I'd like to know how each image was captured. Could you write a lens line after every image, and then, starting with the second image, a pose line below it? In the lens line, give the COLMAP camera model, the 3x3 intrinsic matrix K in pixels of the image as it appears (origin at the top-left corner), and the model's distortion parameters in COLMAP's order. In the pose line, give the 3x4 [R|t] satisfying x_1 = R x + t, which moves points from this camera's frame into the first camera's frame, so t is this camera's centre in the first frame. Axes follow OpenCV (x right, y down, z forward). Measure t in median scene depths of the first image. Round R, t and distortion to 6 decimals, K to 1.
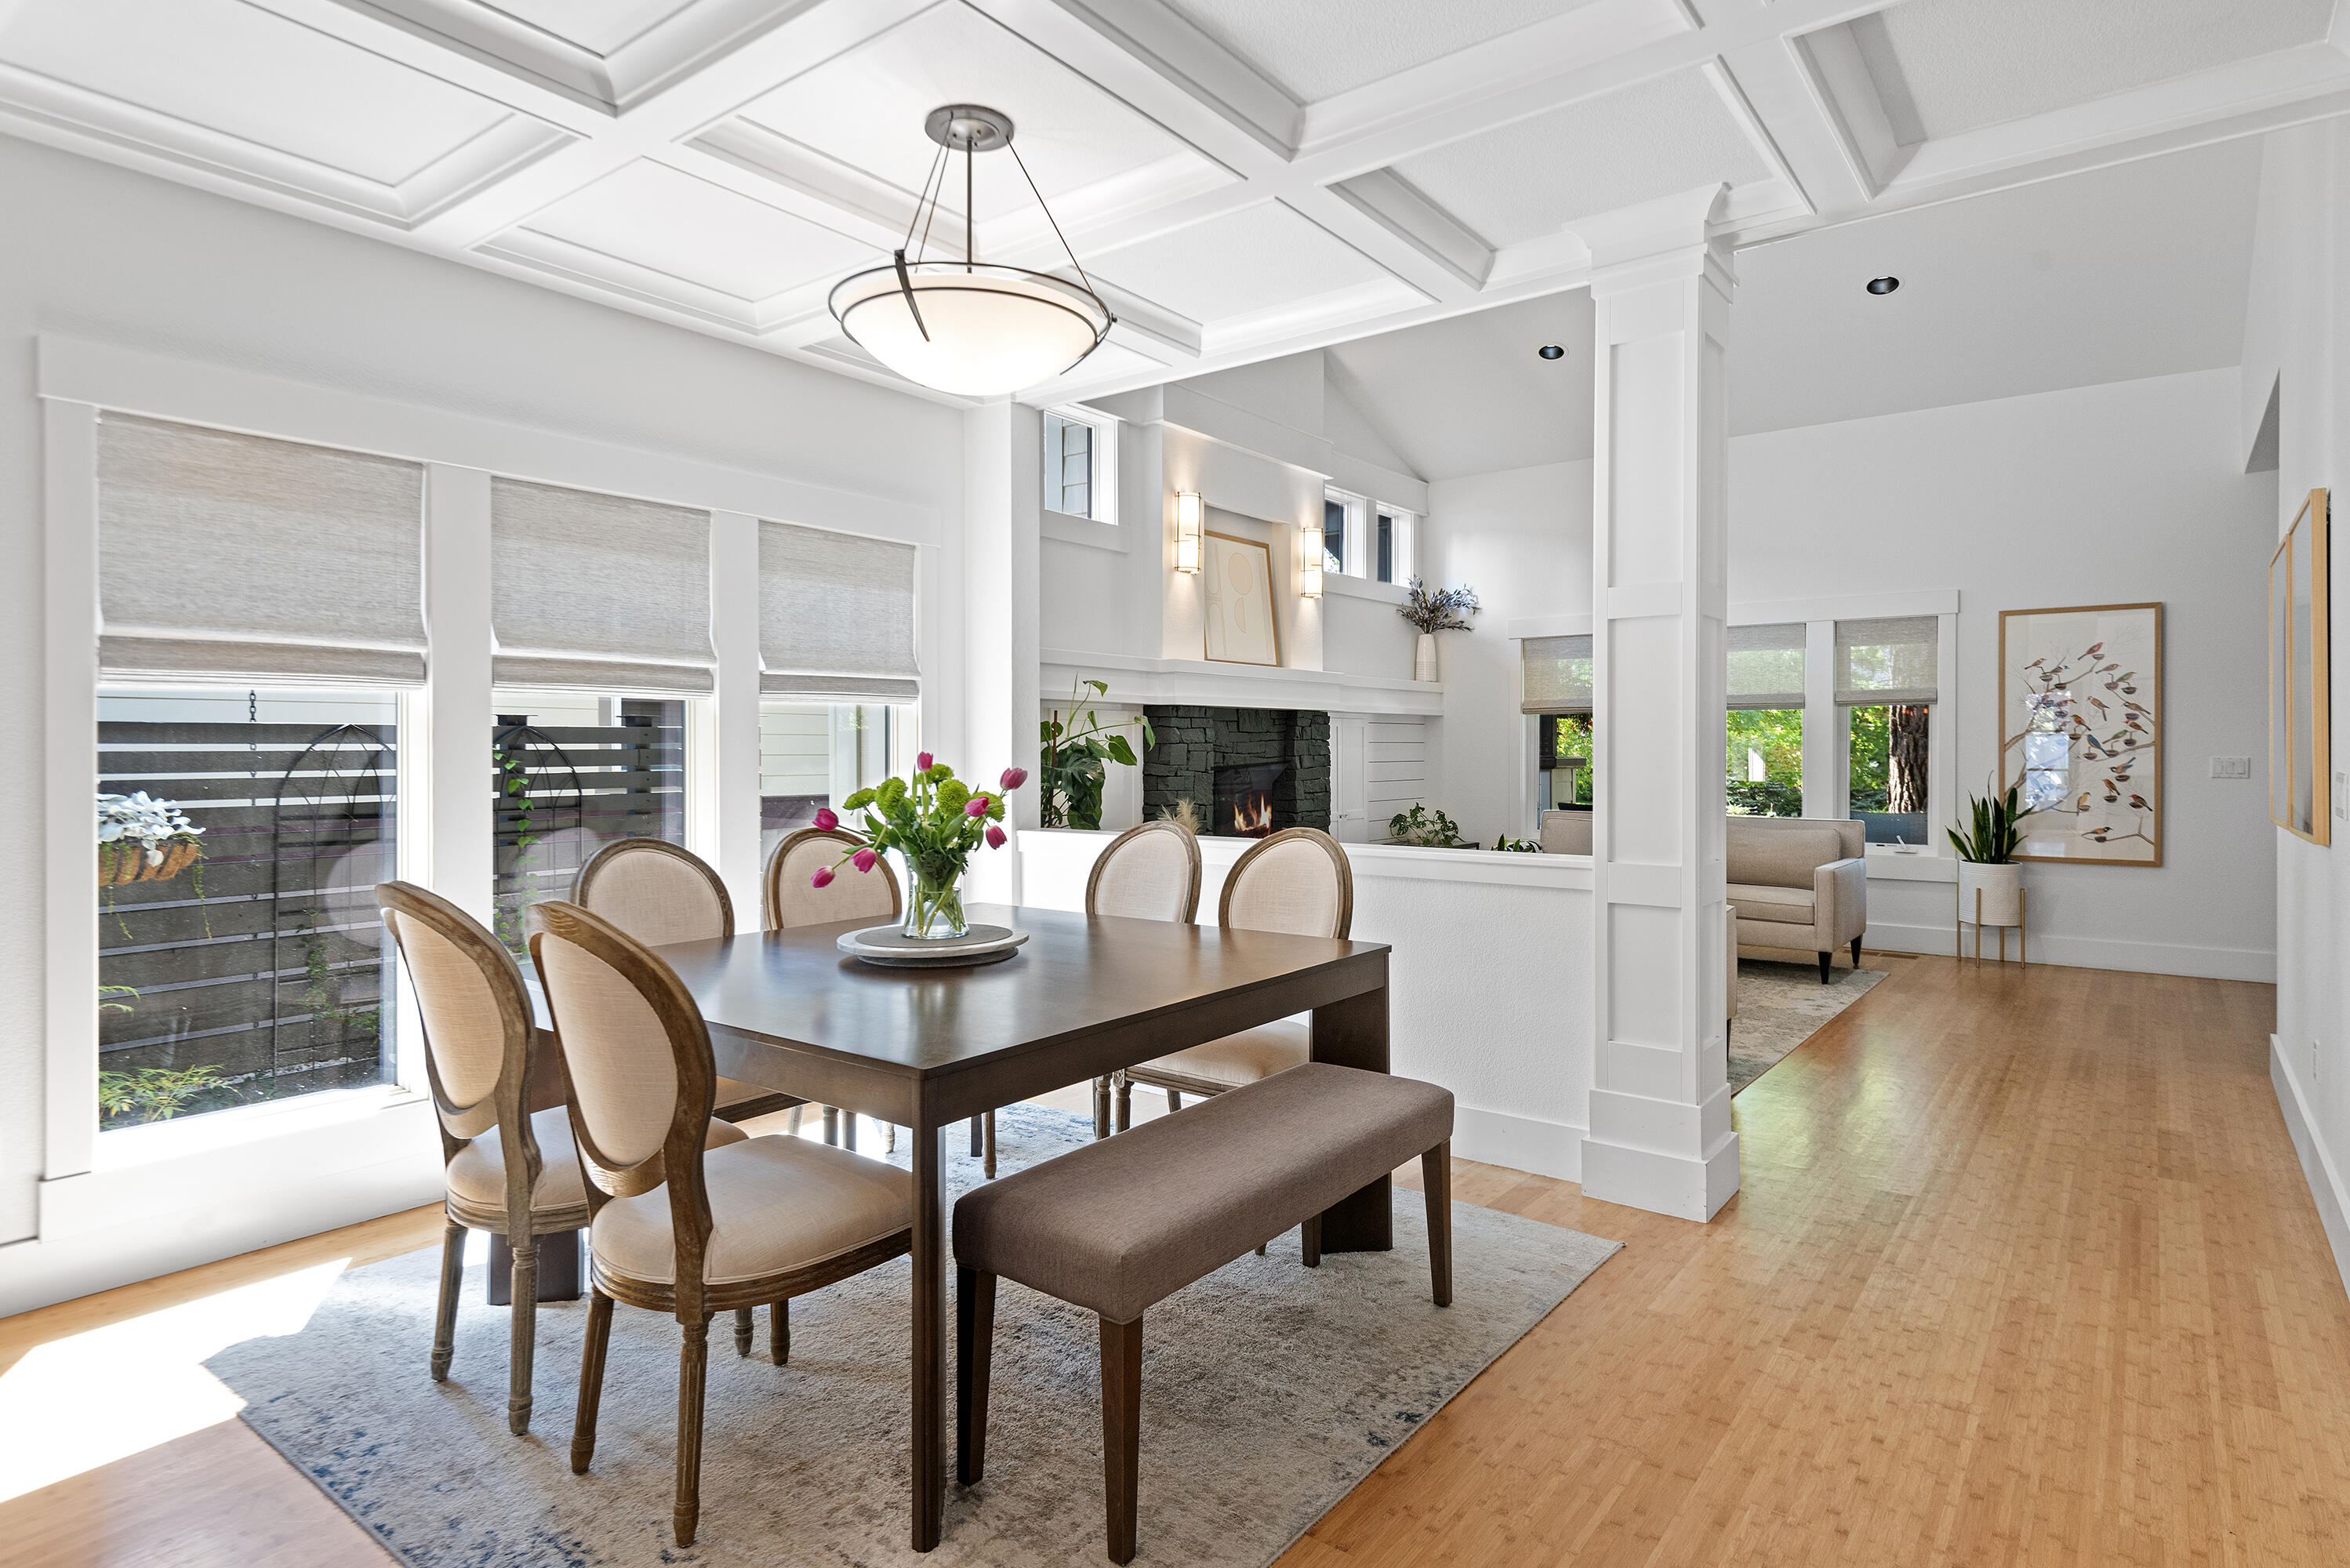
lens RADIAL K [[1342.8, 0, 1127.6], [0, 1342.8, 803.3], [0, 0, 1]] dist [0.033480, -0.014807]
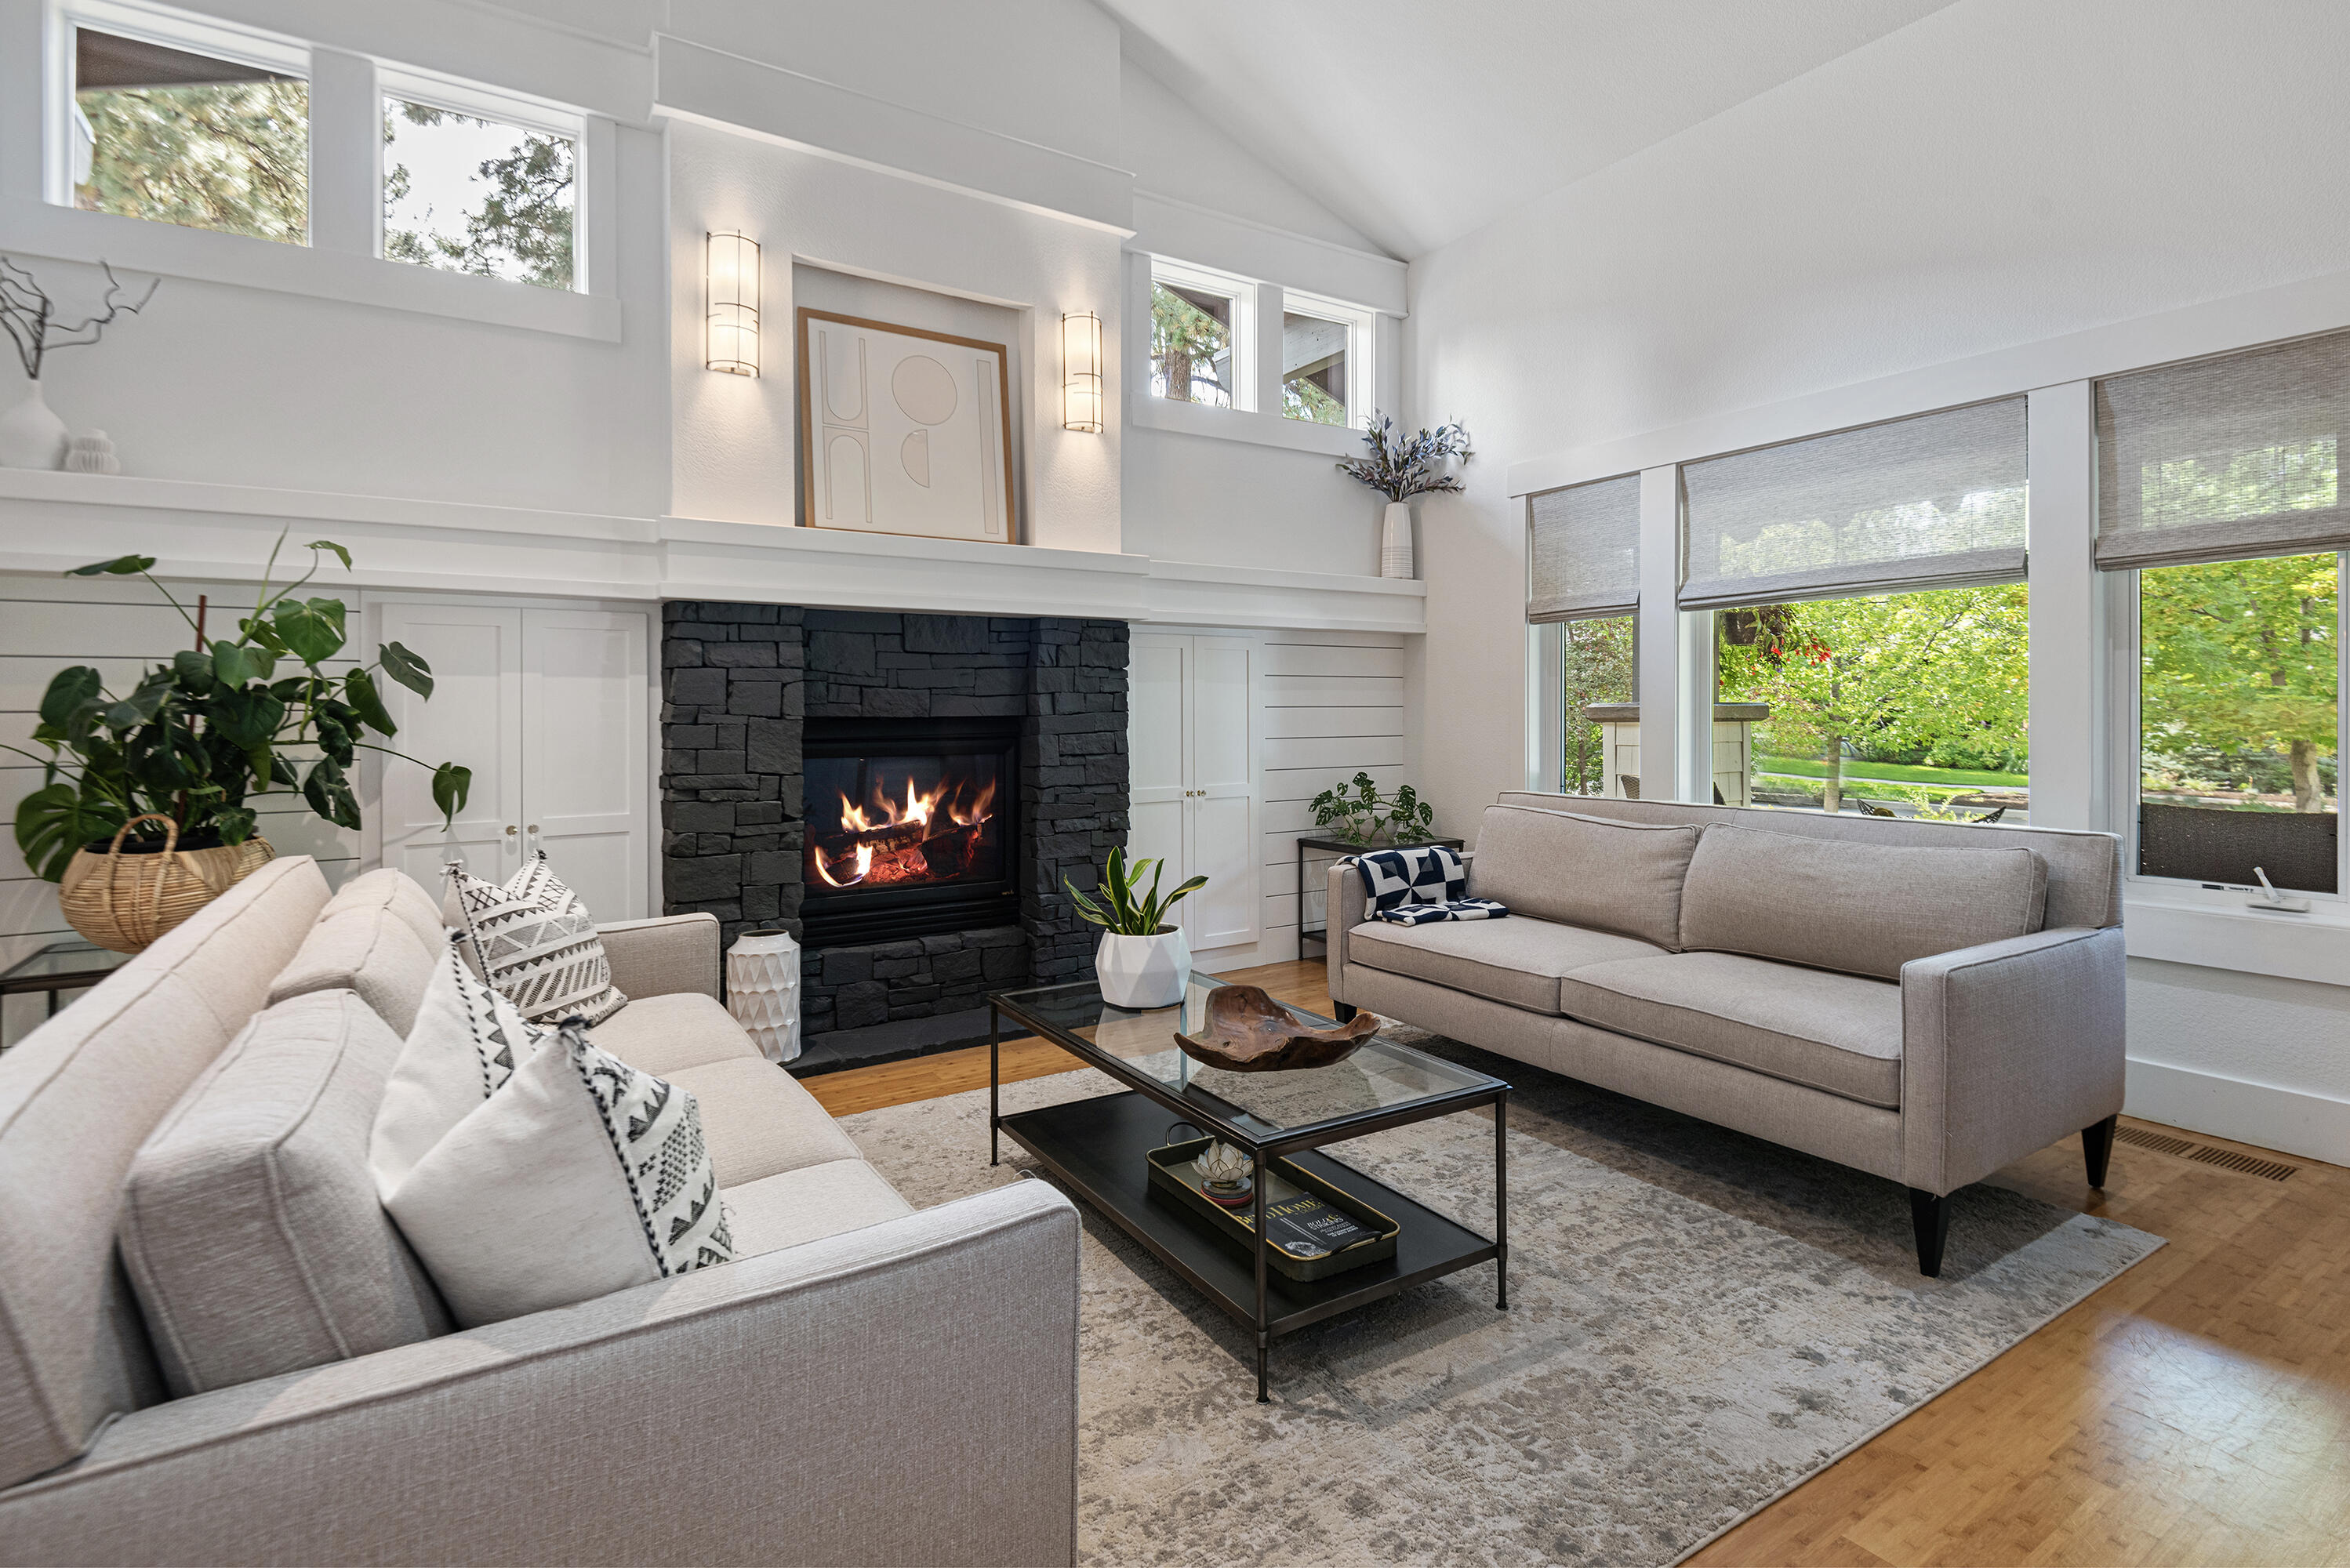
lens RADIAL K [[1159.9, 0, 1195.4], [0, 1159.9, 762.3], [0, 0, 1]] dist [0.019559, -0.010569]
pose [[0.948147, 0.009891, -0.317678, 0.345667], [-0.008646, 0.999948, 0.005328, -0.007407], [0.317714, -0.002305, 0.948184, 0.511673]]
